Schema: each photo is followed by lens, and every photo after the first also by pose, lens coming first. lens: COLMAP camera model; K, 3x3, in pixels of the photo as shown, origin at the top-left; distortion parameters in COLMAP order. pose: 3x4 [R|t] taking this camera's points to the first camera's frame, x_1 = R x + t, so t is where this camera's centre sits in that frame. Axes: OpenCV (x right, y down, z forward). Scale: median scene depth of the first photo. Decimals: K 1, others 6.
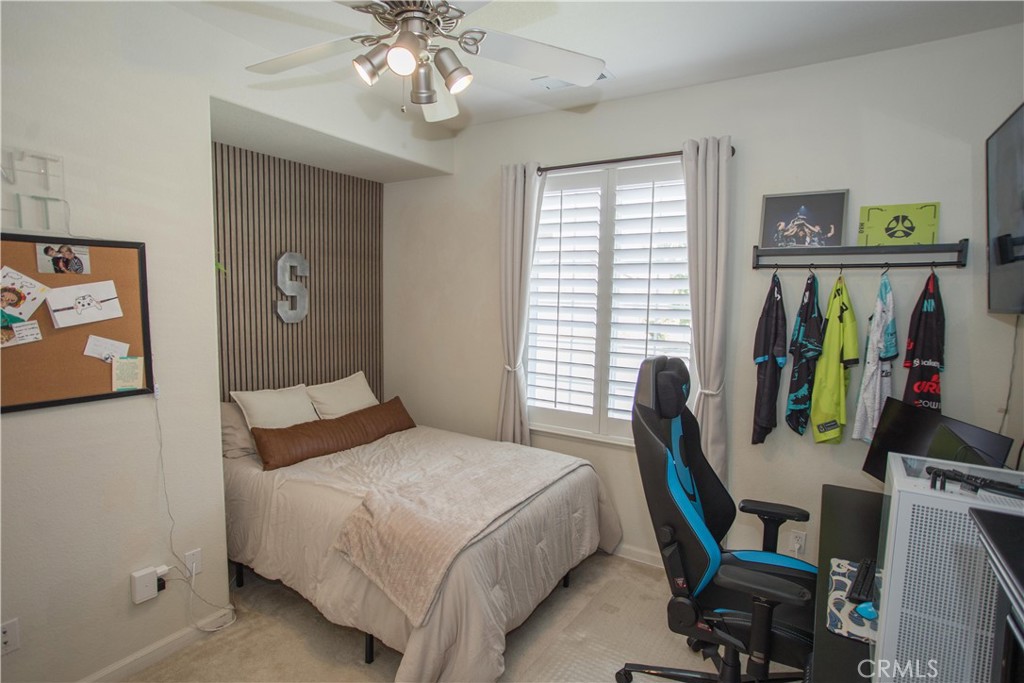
lens RADIAL K [[534.9, 0, 513.5], [0, 534.9, 343.1], [0, 0, 1]] dist [0.029360, 0.001311]
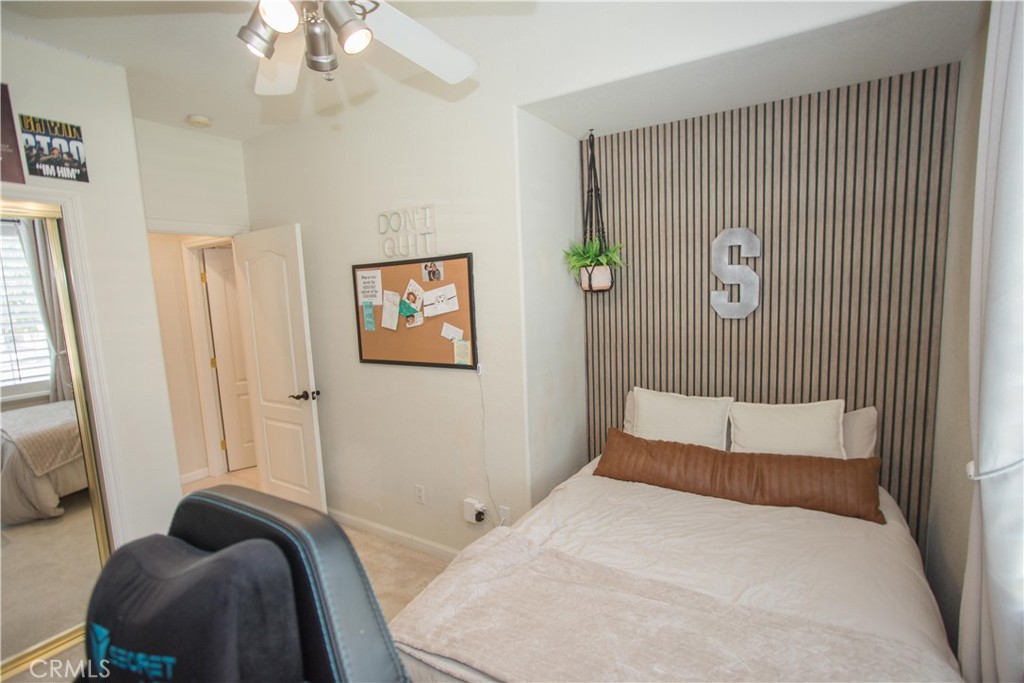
lens RADIAL K [[492.0, 0, 511.8], [0, 492.0, 346.1], [0, 0, 1]] dist [-0.013975, 0.000990]
pose [[0.006203, 0.095622, -0.995398, 0.415784], [-0.050254, 0.994190, 0.095192, -0.066885], [0.998717, 0.049433, 0.010973, 0.913396]]
